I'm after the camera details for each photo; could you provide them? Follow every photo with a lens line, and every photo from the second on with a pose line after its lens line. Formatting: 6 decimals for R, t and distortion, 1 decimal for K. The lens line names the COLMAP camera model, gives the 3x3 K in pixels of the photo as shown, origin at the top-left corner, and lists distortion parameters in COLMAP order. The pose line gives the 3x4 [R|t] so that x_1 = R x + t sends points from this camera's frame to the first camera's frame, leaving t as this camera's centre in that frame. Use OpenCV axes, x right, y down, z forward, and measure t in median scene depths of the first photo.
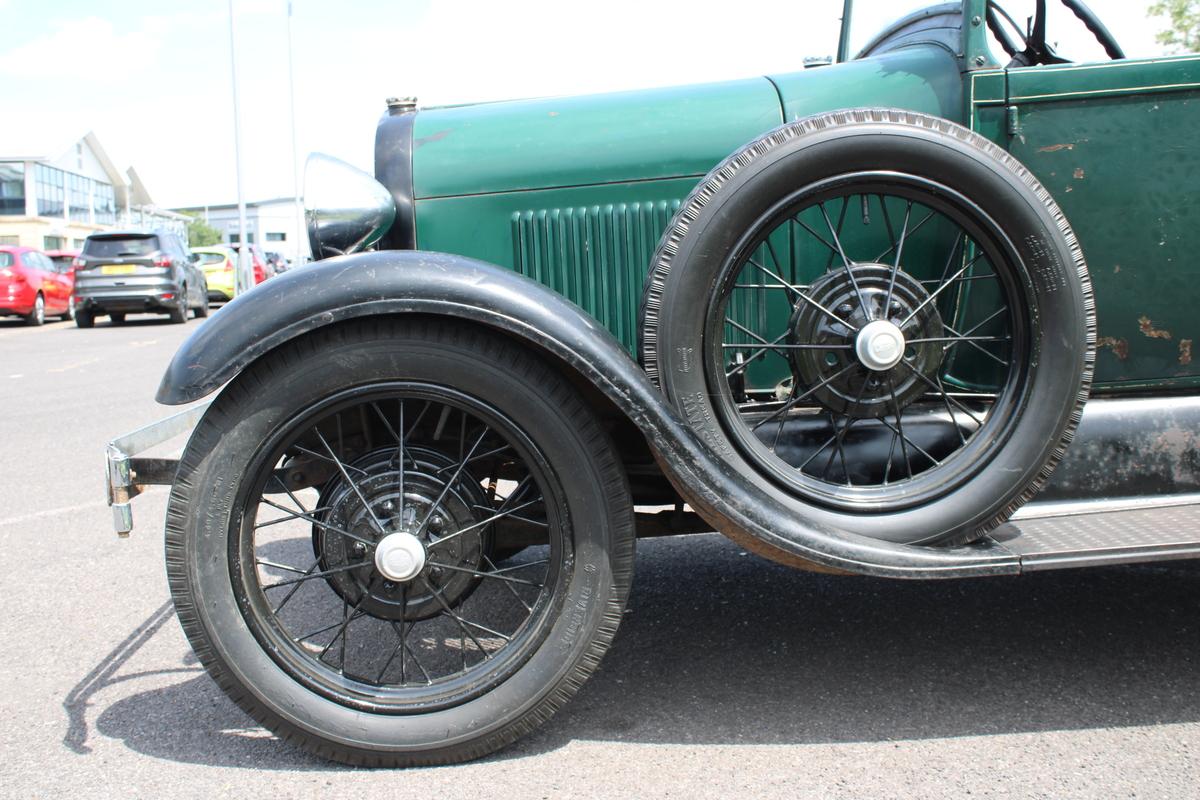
lens RADIAL K [[1323.6, 0, 599.9], [0, 1323.6, 372.6], [0, 0, 1]] dist [-0.071386, 0.030997]
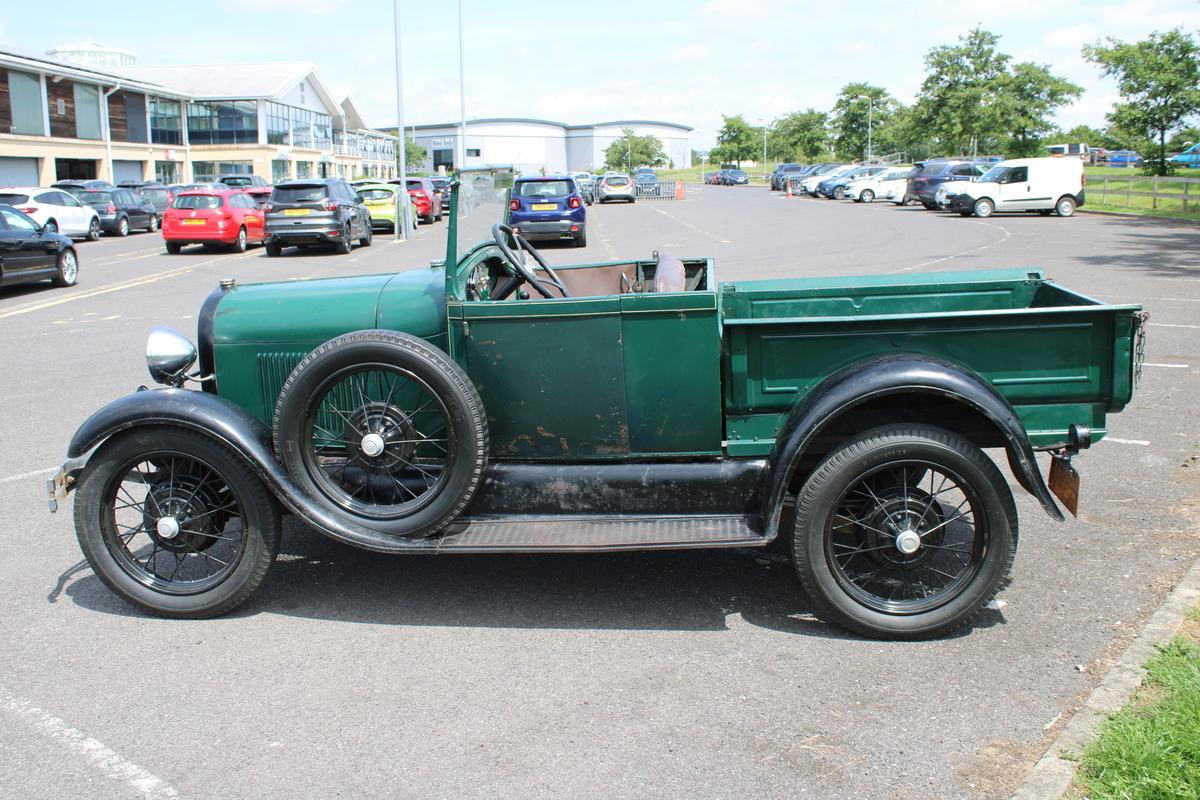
lens RADIAL K [[1141.3, 0, 592.9], [0, 1141.3, 369.1], [0, 0, 1]] dist [-0.136353, 0.151202]
pose [[0.989919, 0.037292, -0.136639, 0.630885], [-0.025092, 0.995630, 0.089952, -0.246882], [0.139397, -0.085616, 0.986528, -0.586531]]
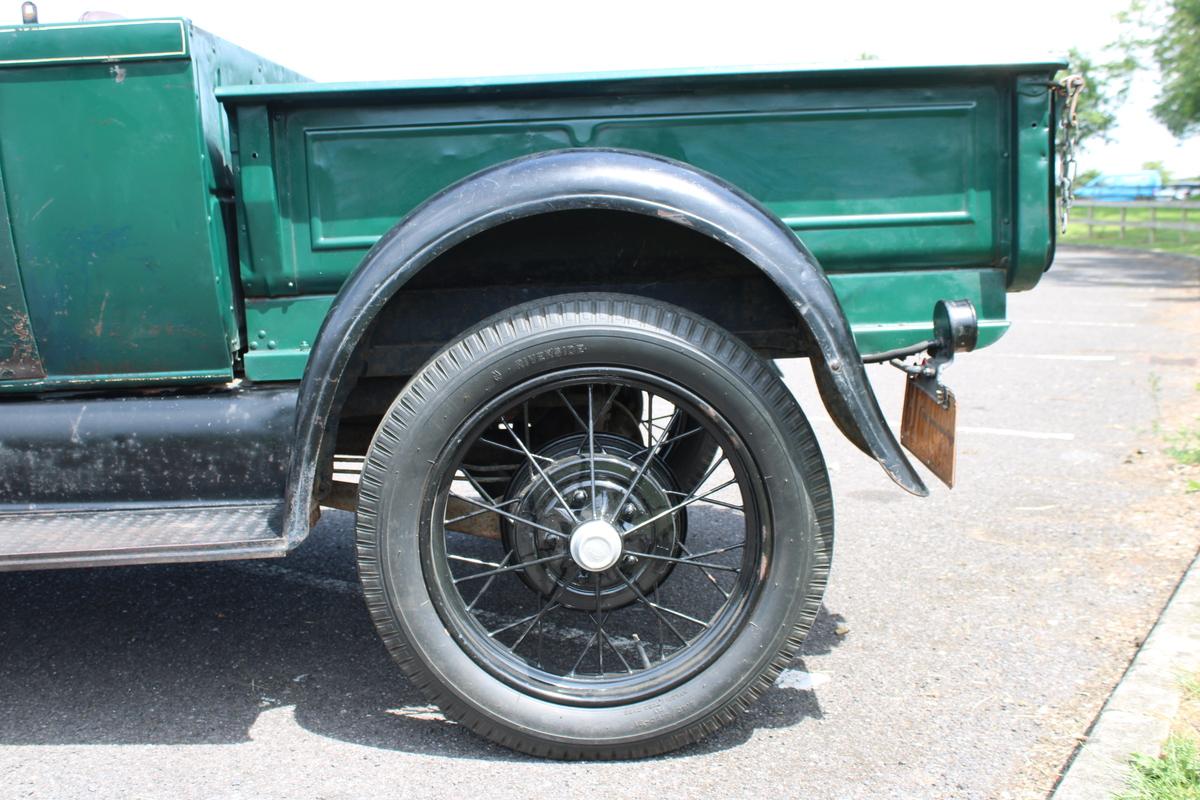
lens RADIAL K [[1253.4, 0, 578.9], [0, 1253.4, 369.5], [0, 0, 1]] dist [-0.077663, 0.026470]
pose [[0.998807, 0.025962, -0.041362, 0.851146], [-0.024568, 0.999124, 0.033867, -0.043764], [0.042205, -0.032810, 0.998570, 0.109646]]
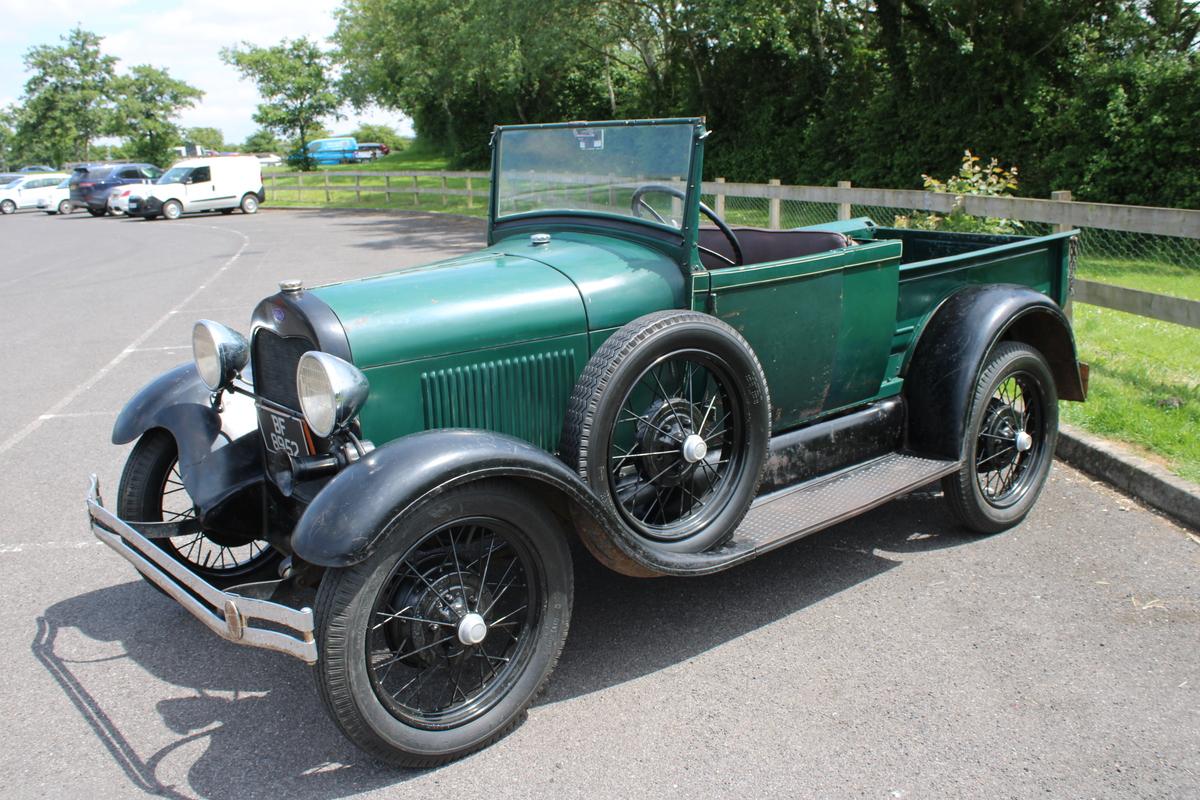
lens RADIAL K [[1141.3, 0, 592.9], [0, 1141.3, 369.1], [0, 0, 1]] dist [-0.136353, 0.151202]
pose [[0.798855, -0.107527, 0.591835, -0.612525], [0.060457, 0.993264, 0.098856, -0.222073], [-0.598478, -0.043191, 0.799974, -0.106143]]
